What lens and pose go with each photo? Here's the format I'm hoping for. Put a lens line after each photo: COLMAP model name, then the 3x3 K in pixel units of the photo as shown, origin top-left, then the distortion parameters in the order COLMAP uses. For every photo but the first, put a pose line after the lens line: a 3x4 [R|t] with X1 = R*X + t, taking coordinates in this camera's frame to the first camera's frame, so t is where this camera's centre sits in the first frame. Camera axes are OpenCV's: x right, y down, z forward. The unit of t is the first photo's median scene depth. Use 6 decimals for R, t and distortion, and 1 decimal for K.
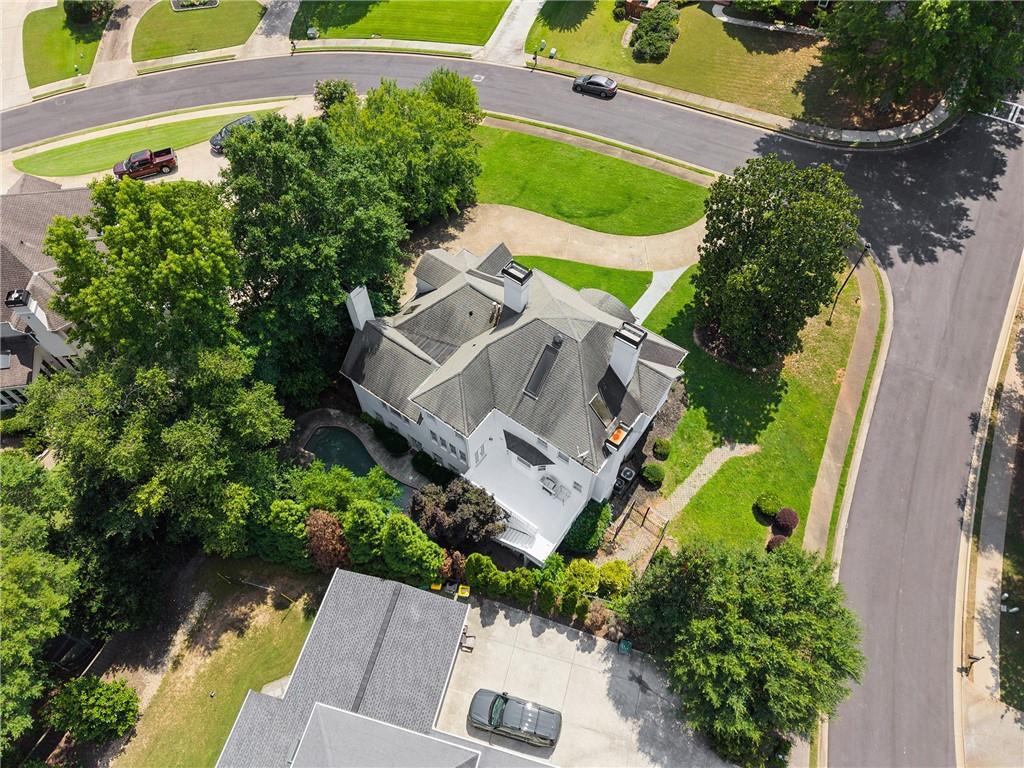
lens RADIAL K [[707.4, 0, 511.4], [0, 707.4, 381.7], [0, 0, 1]] dist [0.013267, -0.010850]
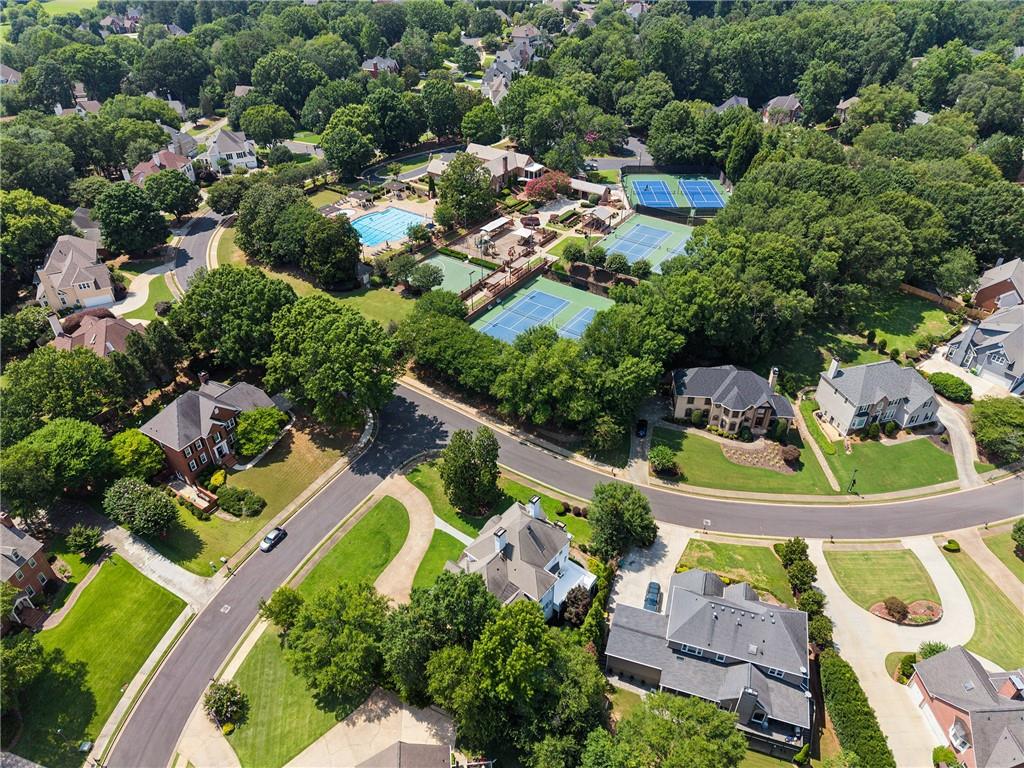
lens RADIAL K [[707.4, 0, 512.0], [0, 707.4, 382.1], [0, 0, 1]] dist [0.013267, -0.010850]
pose [[0.044054, -0.596469, 0.801426, -1.041630], [0.837754, 0.459096, 0.295635, -0.692154], [-0.544269, 0.658374, 0.519919, -0.366196]]
